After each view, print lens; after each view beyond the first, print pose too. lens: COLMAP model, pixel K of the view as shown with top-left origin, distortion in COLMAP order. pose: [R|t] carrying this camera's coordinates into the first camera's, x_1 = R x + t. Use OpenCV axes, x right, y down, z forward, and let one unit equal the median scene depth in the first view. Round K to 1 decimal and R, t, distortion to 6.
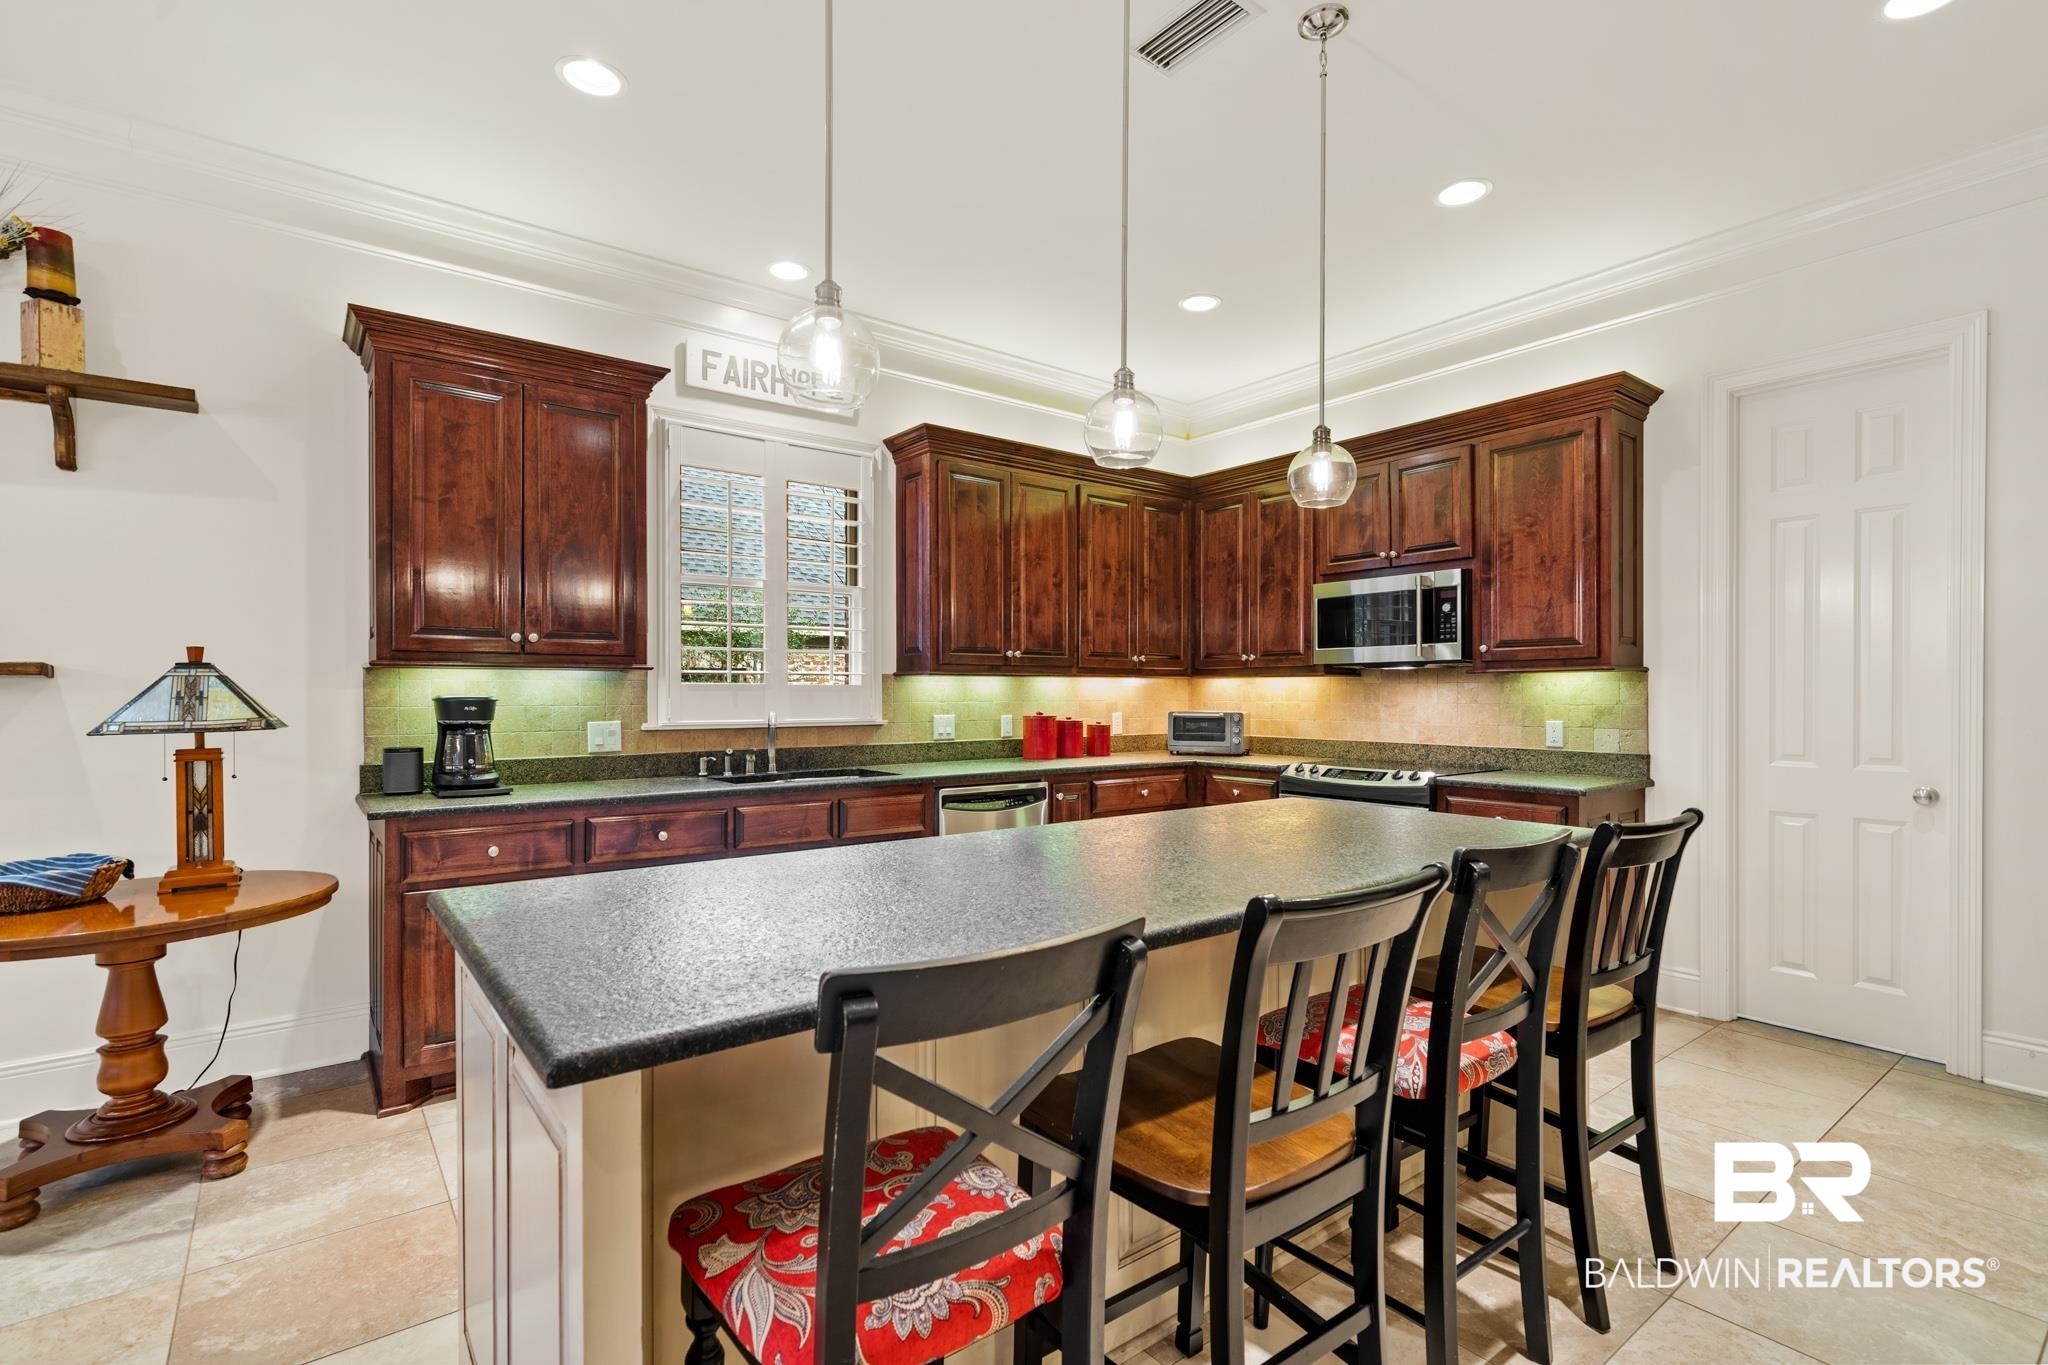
lens RADIAL K [[944.5, 0, 1019.9], [0, 944.5, 697.1], [0, 0, 1]] dist [0.000444, 0.000470]
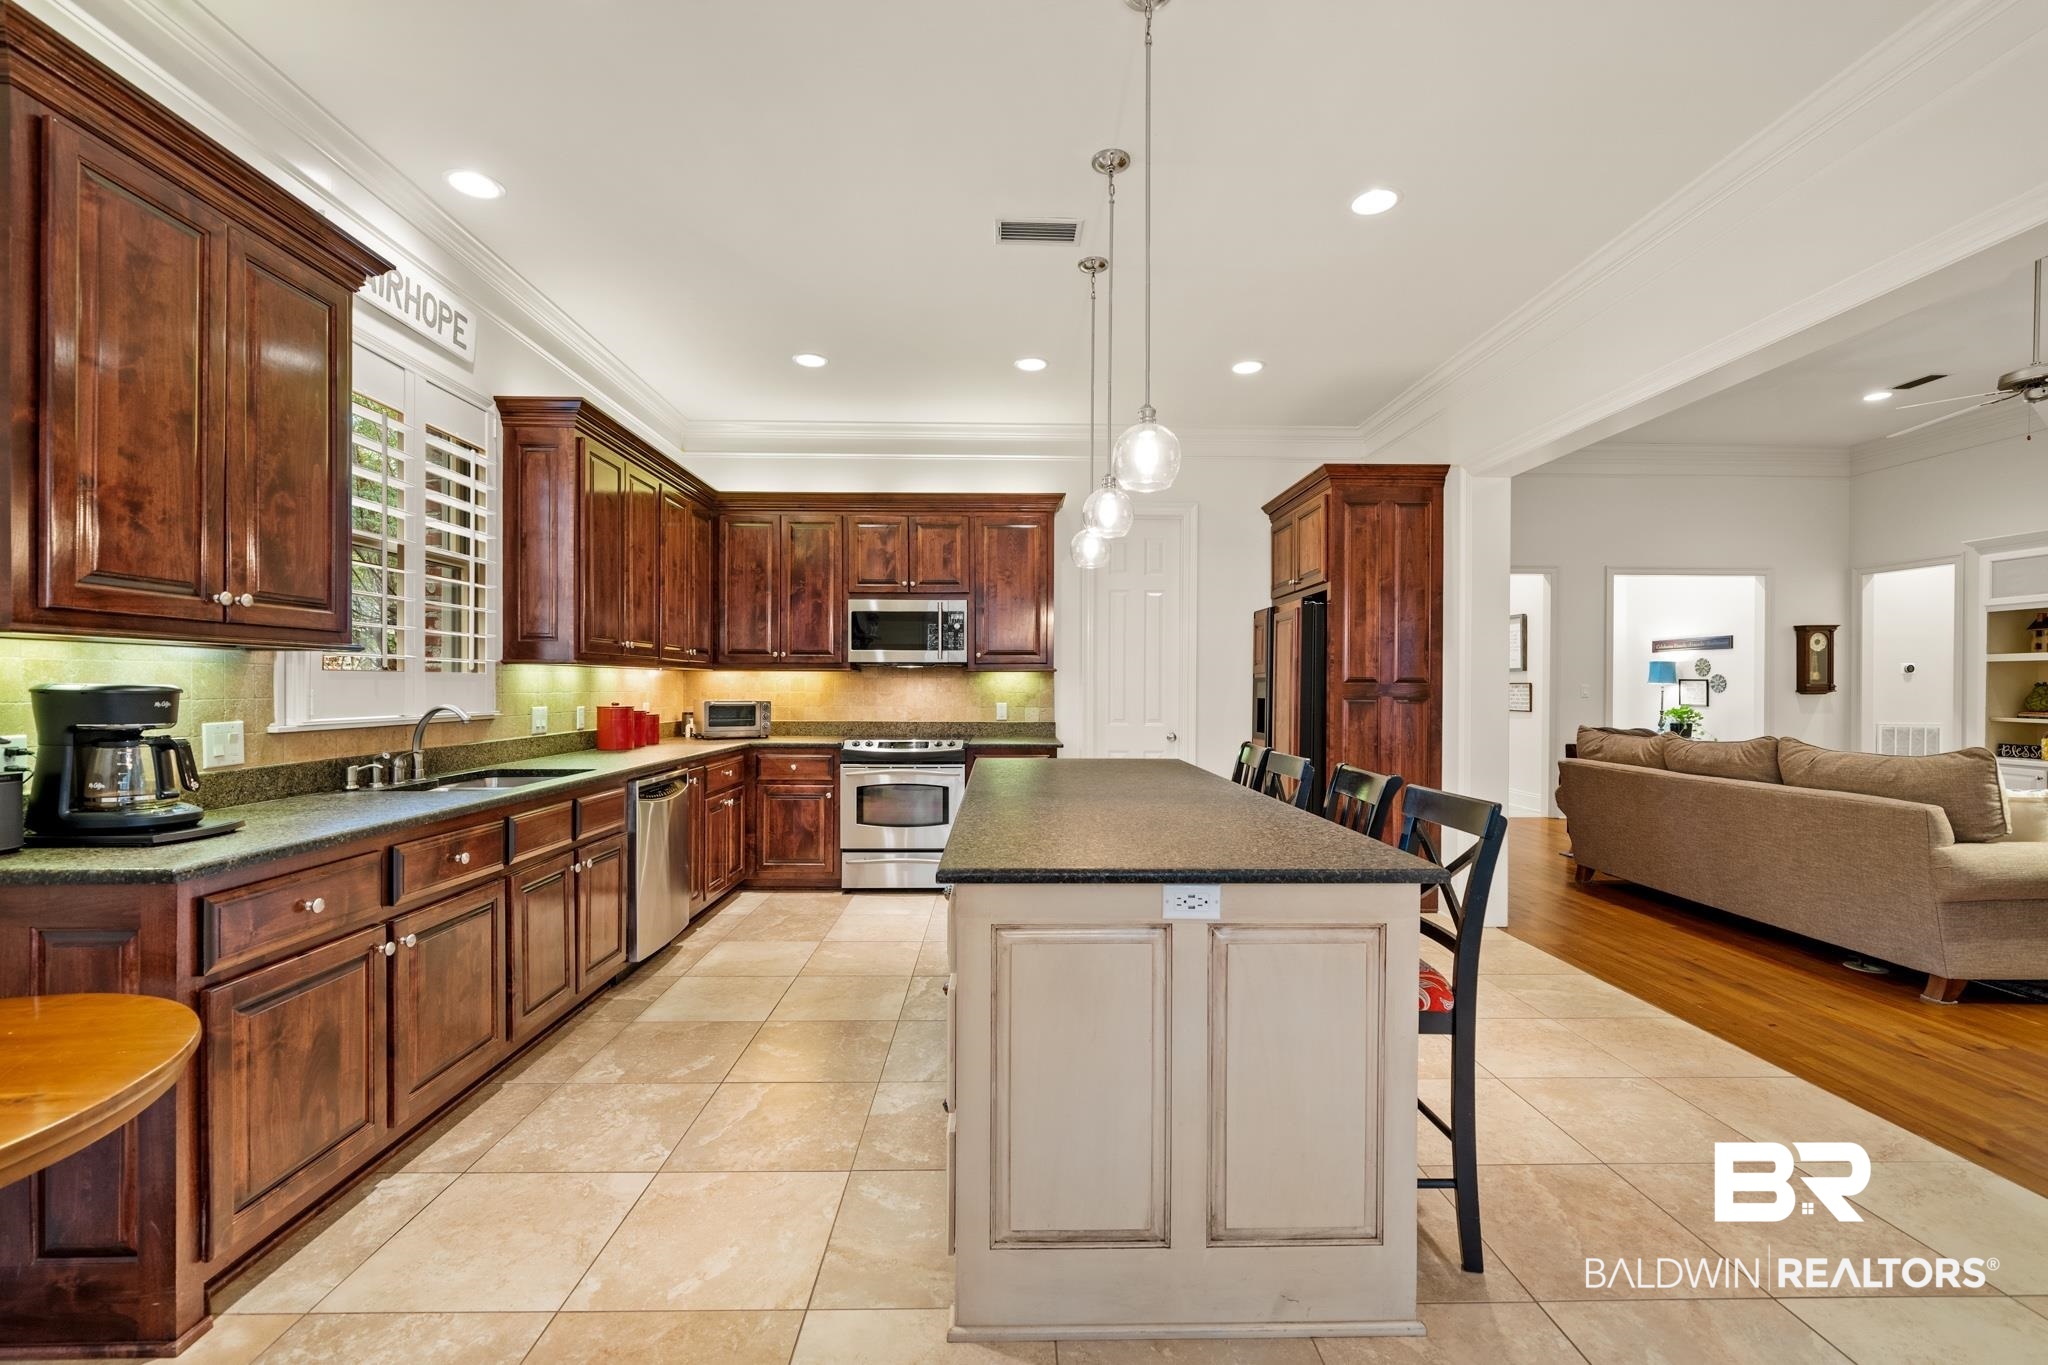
lens RADIAL K [[853.7, 0, 1019.6], [0, 853.7, 689.8], [0, 0, 1]] dist [-0.001797, 0.000708]
pose [[0.593967, -0.001550, 0.804488, -0.535734], [0.000029, 0.999998, 0.001906, 0.000649], [-0.804490, -0.001109, 0.593966, 0.142060]]
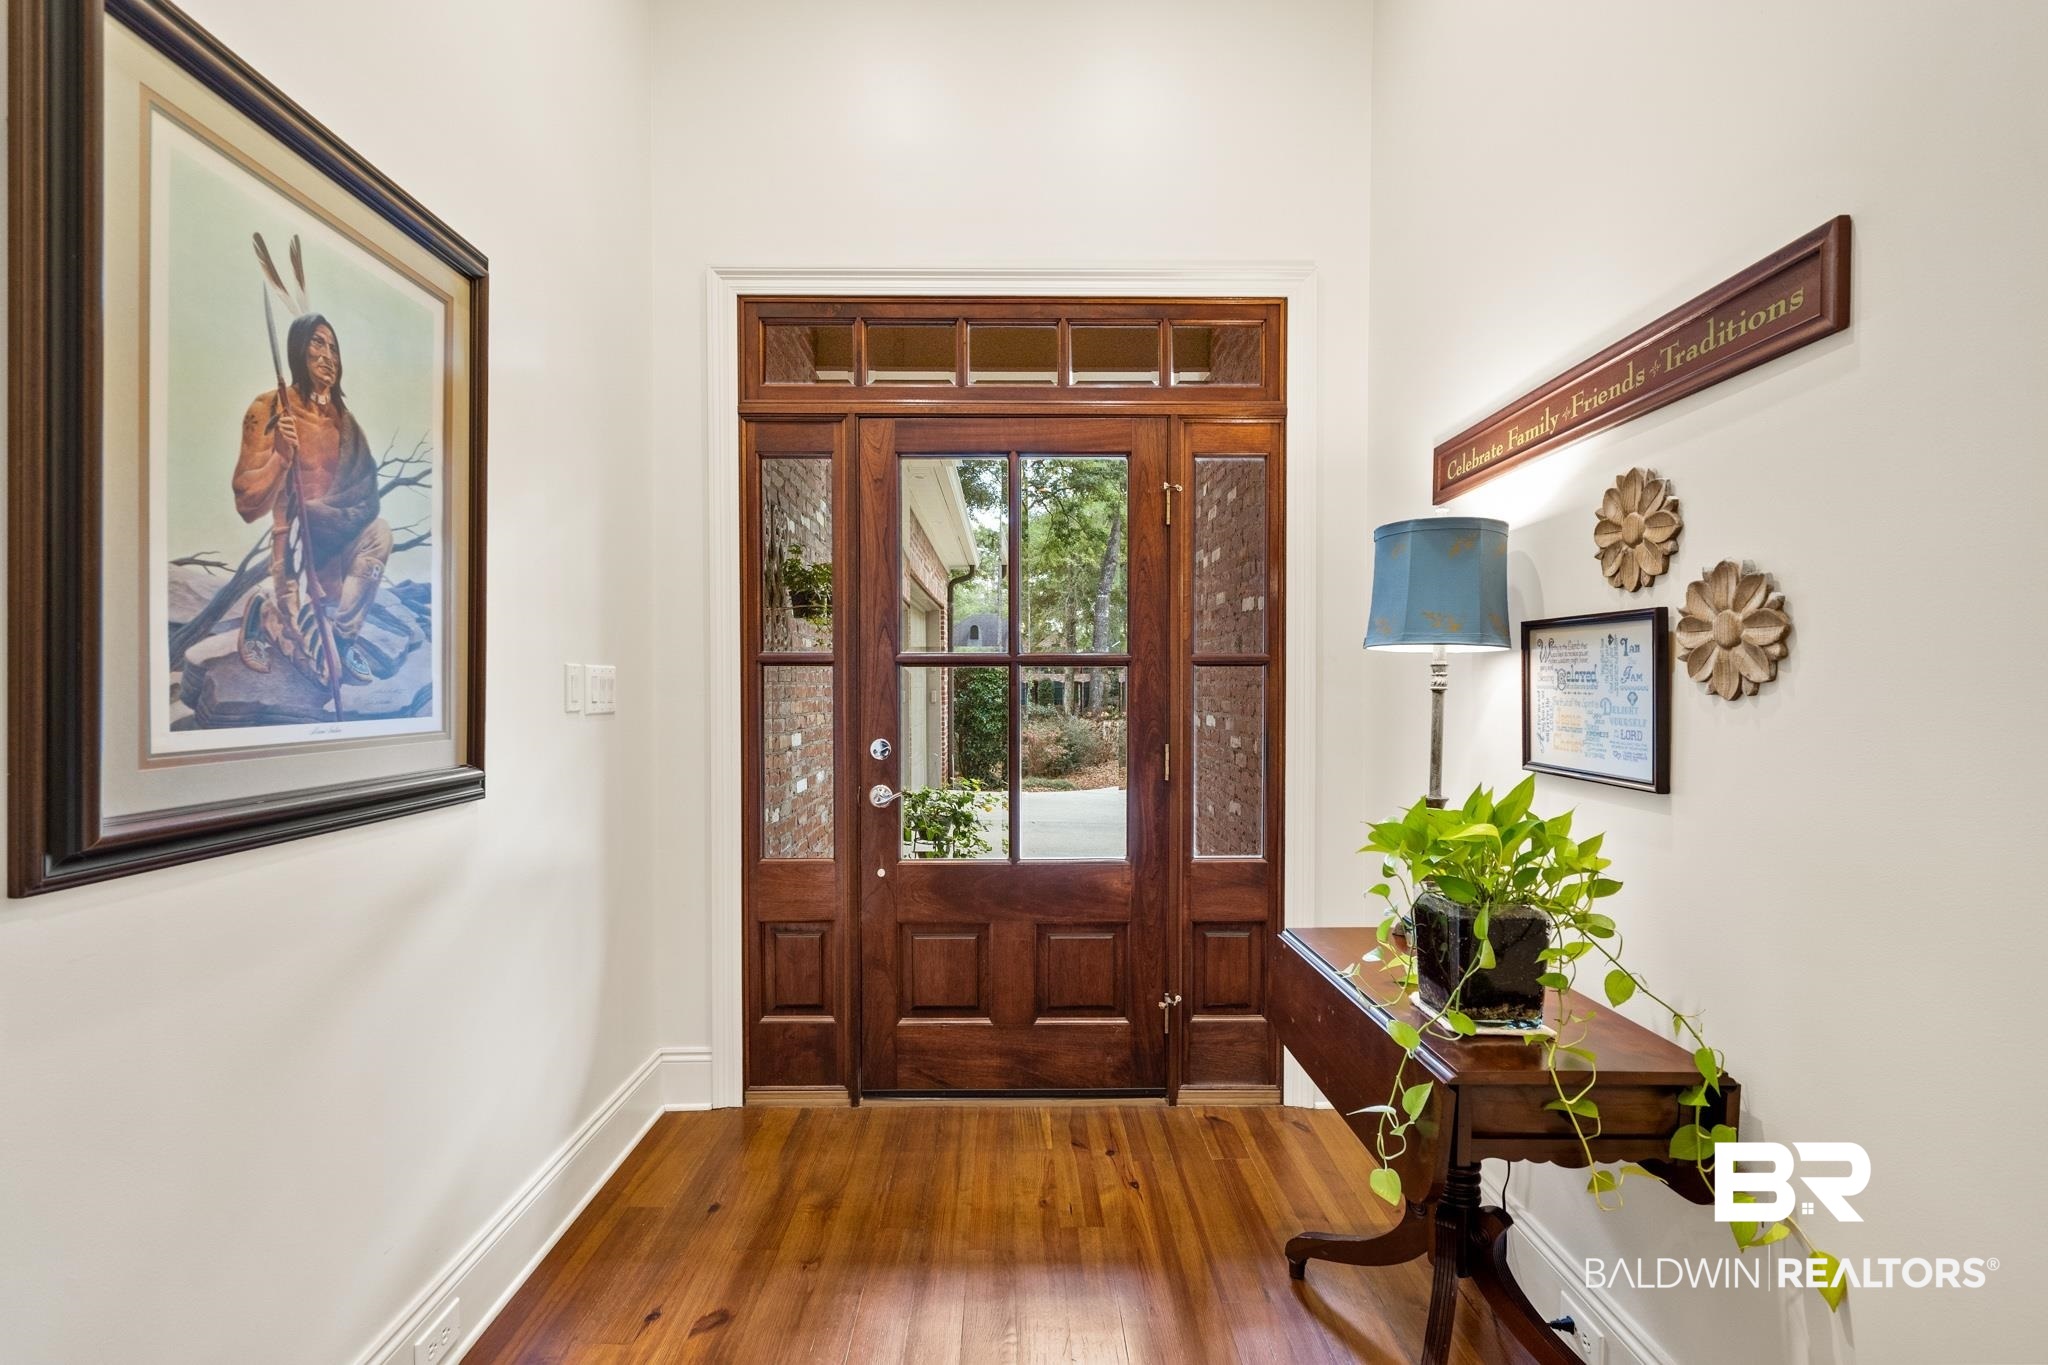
lens RADIAL K [[891.6, 0, 1020.8], [0, 891.6, 700.0], [0, 0, 1]] dist [0.001168, 0.000207]
pose [[0.607900, -0.014930, 0.793873, 1.894806], [0.002318, 0.999852, 0.017028, 0.006471], [-0.794010, -0.008511, 0.607845, 0.008616]]
